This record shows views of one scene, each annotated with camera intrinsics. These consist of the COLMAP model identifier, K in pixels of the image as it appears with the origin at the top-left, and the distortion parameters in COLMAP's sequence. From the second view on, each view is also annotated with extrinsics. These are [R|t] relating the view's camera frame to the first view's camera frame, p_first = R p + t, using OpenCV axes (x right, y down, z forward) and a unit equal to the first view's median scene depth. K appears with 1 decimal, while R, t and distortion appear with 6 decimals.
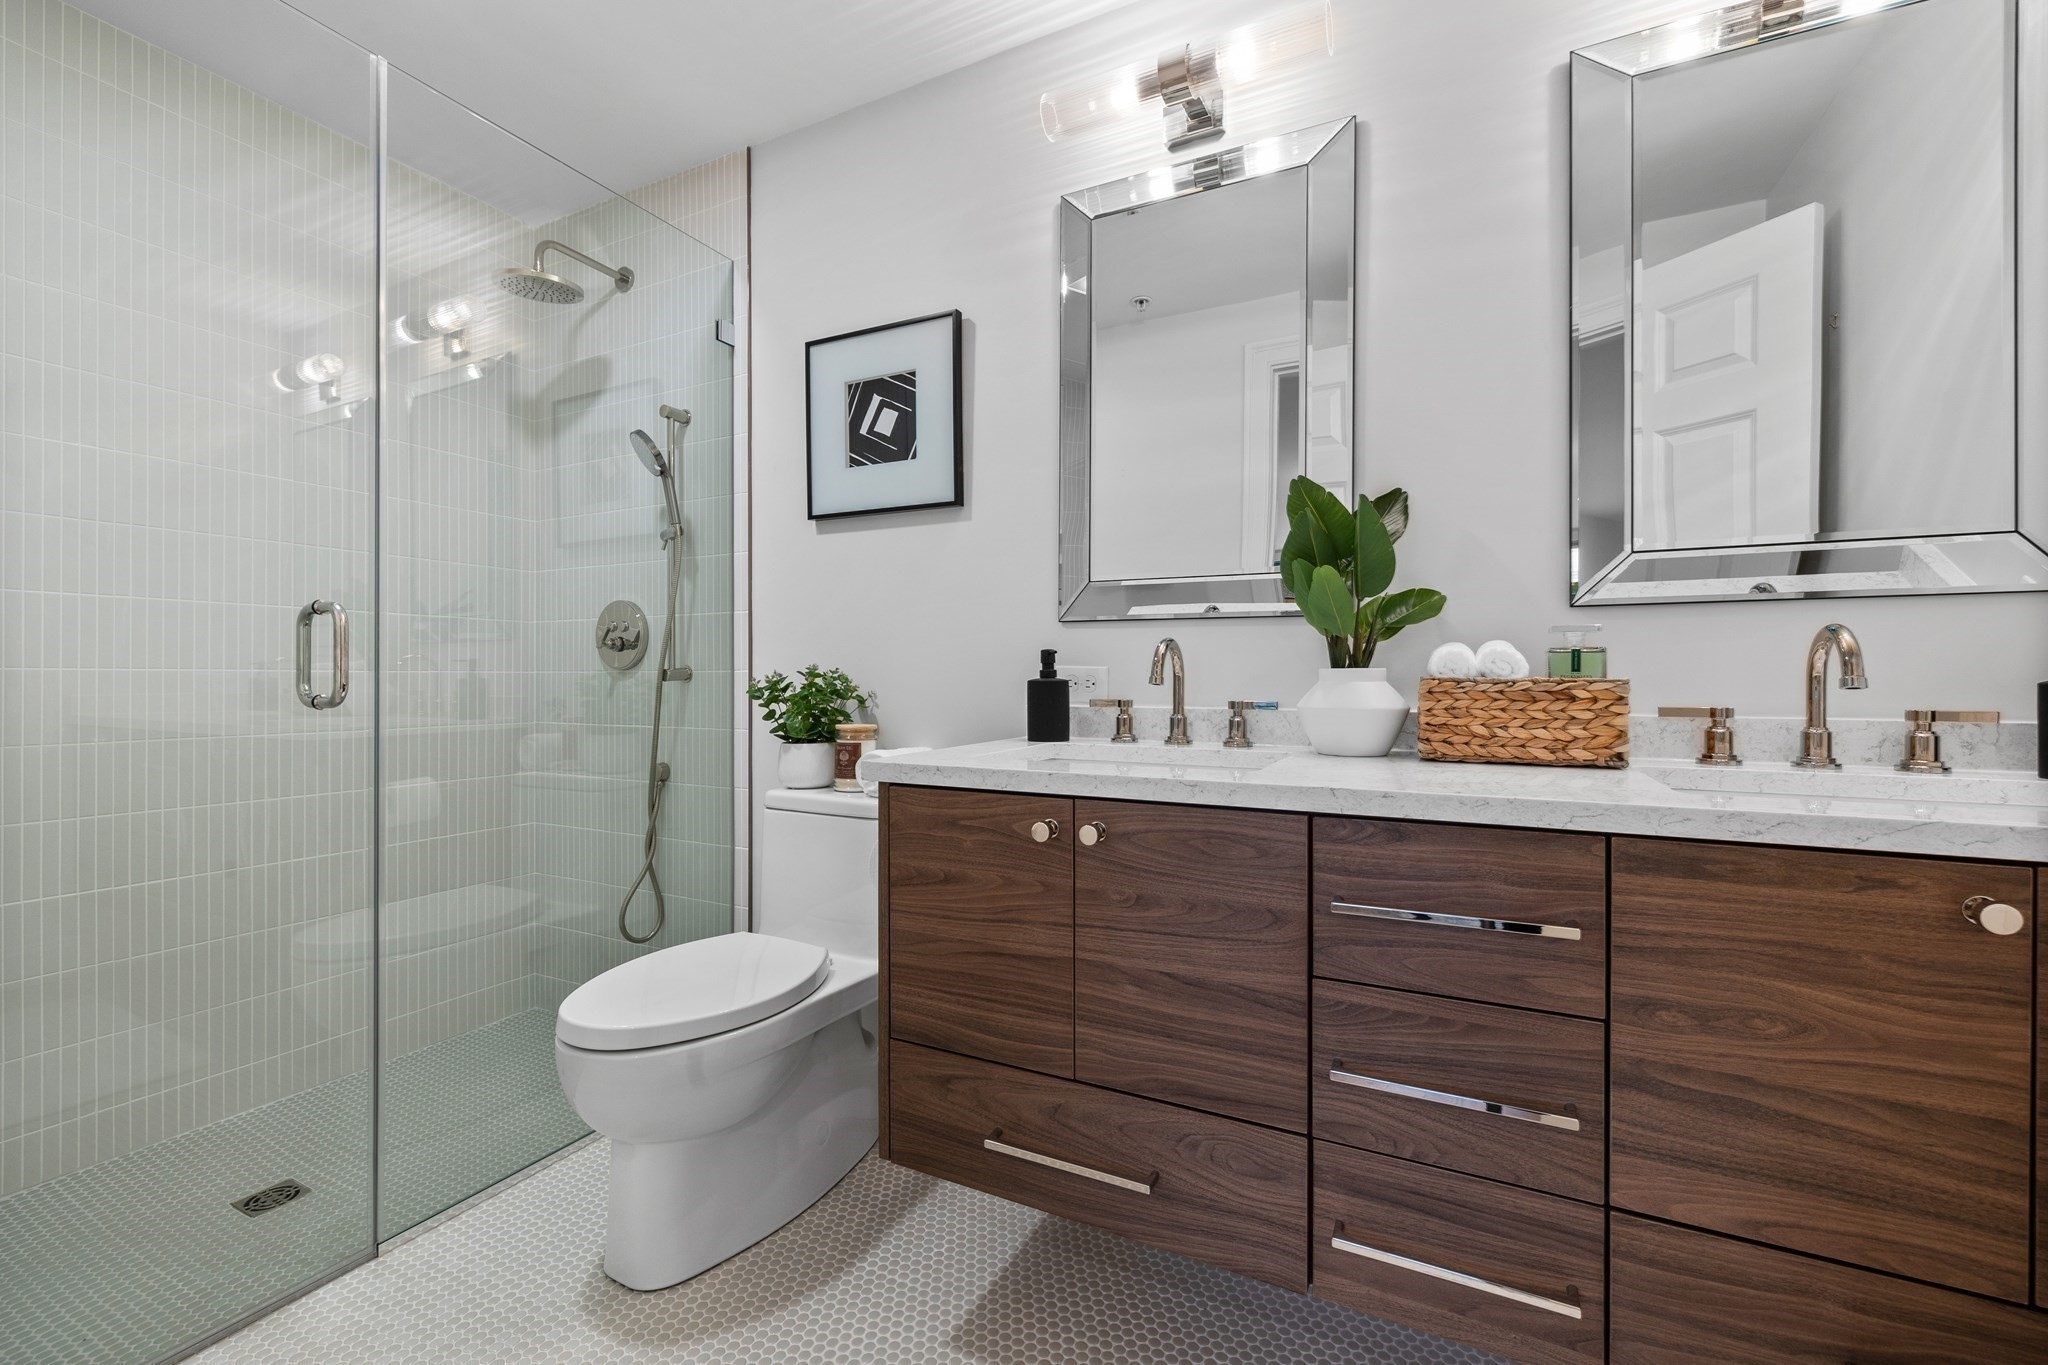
lens RADIAL K [[868.3, 0, 1024.3], [0, 868.3, 677.1], [0, 0, 1]] dist [0.000410, -0.000130]
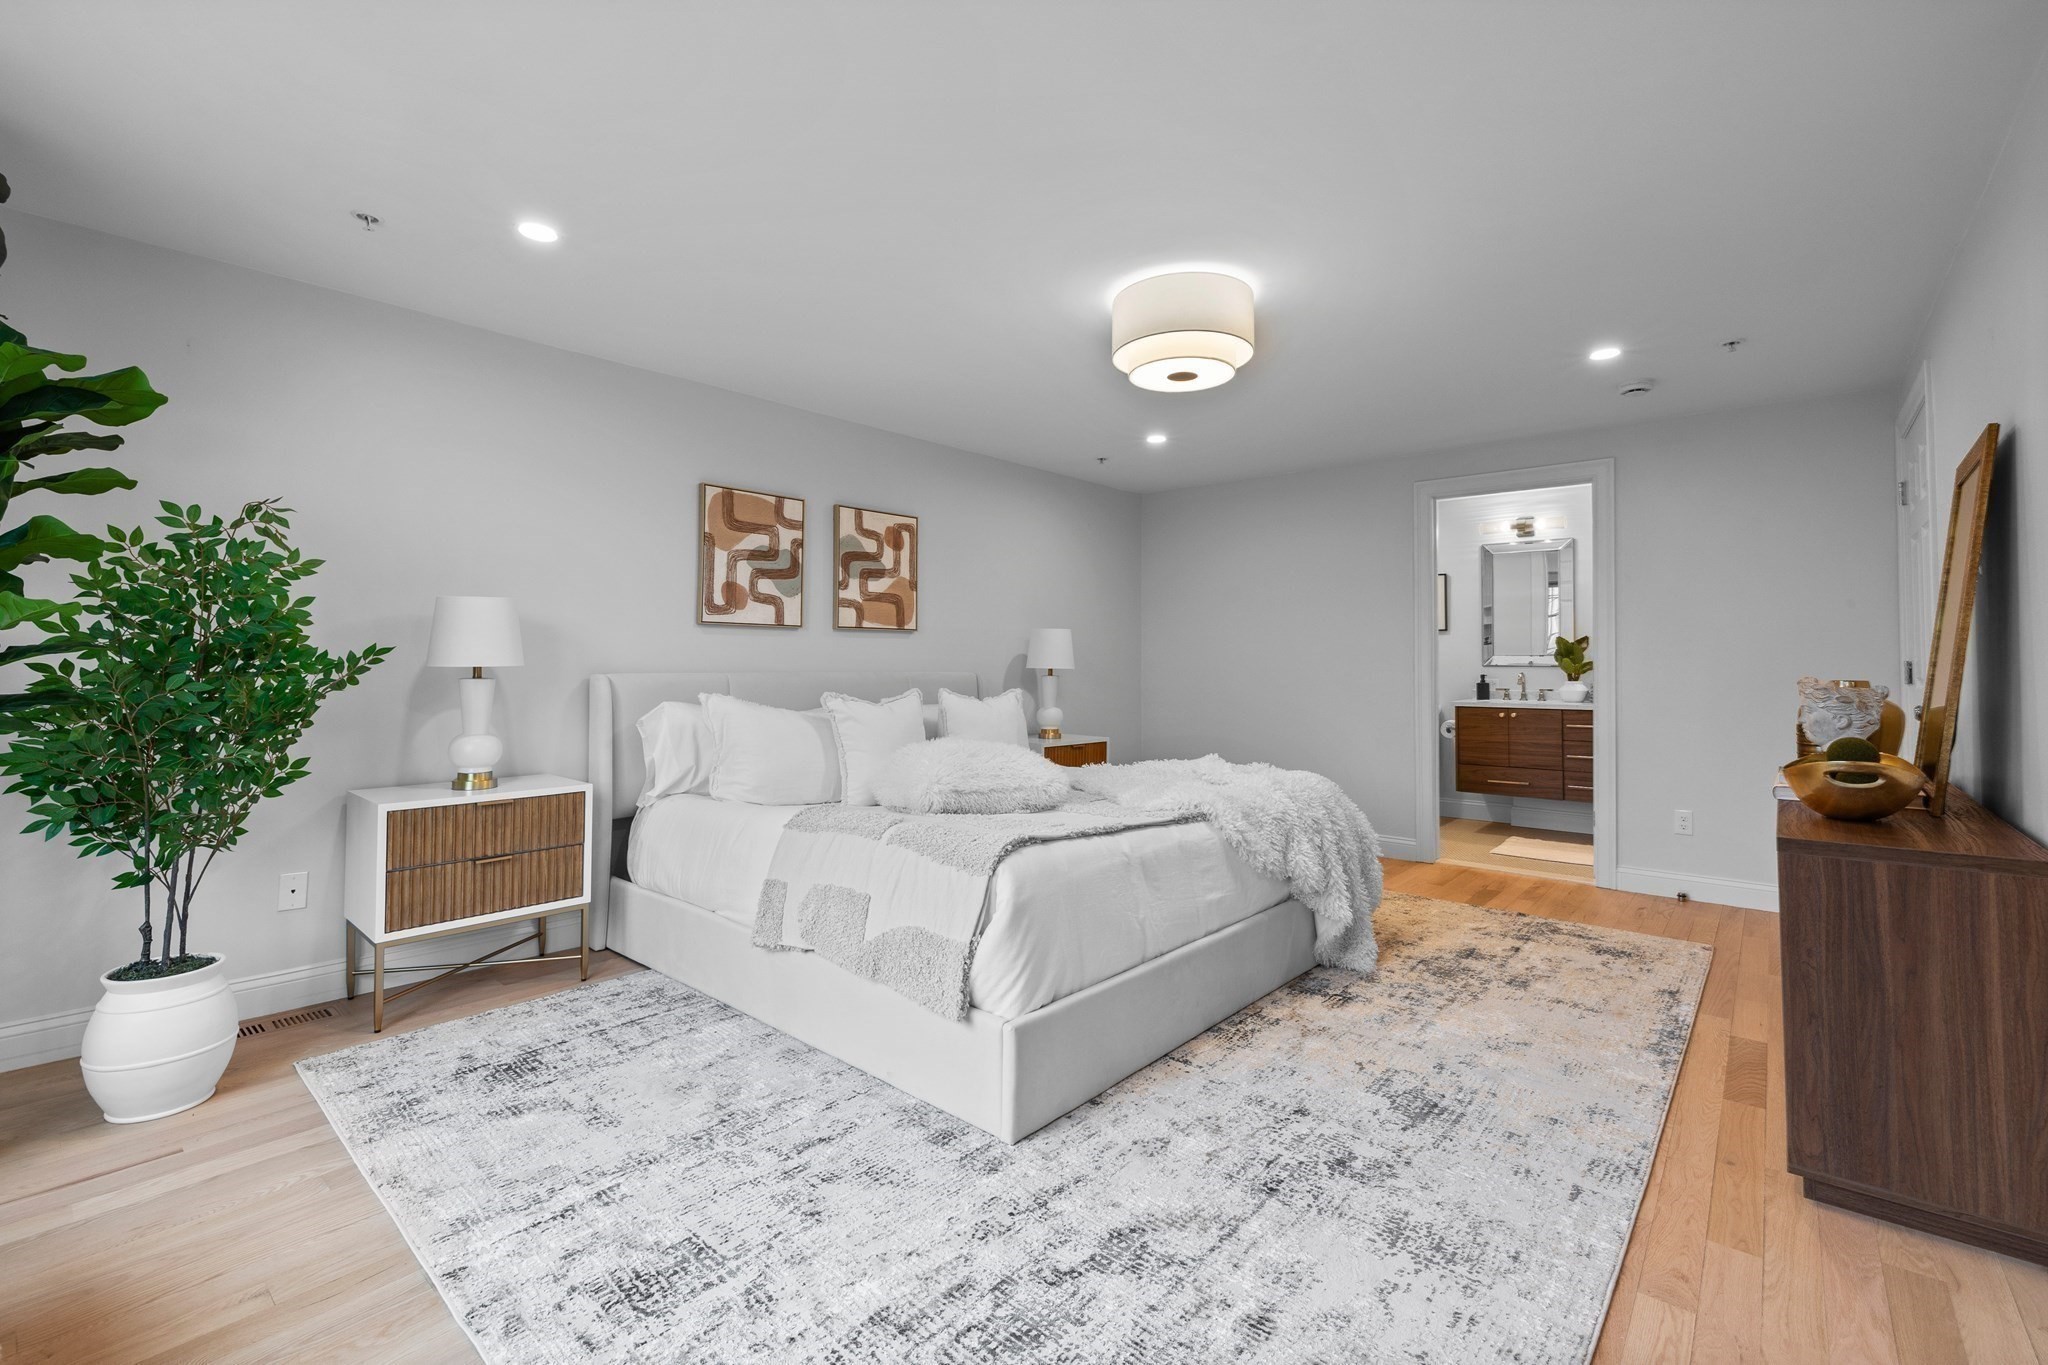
lens RADIAL K [[869.1, 0, 1025.0], [0, 869.1, 652.2], [0, 0, 1]] dist [-0.000137, -0.000049]
pose [[0.971361, -0.003778, -0.237577, -1.165525], [-0.000496, 0.999839, -0.017927, -0.071762], [0.237607, 0.017531, 0.971203, -3.605605]]
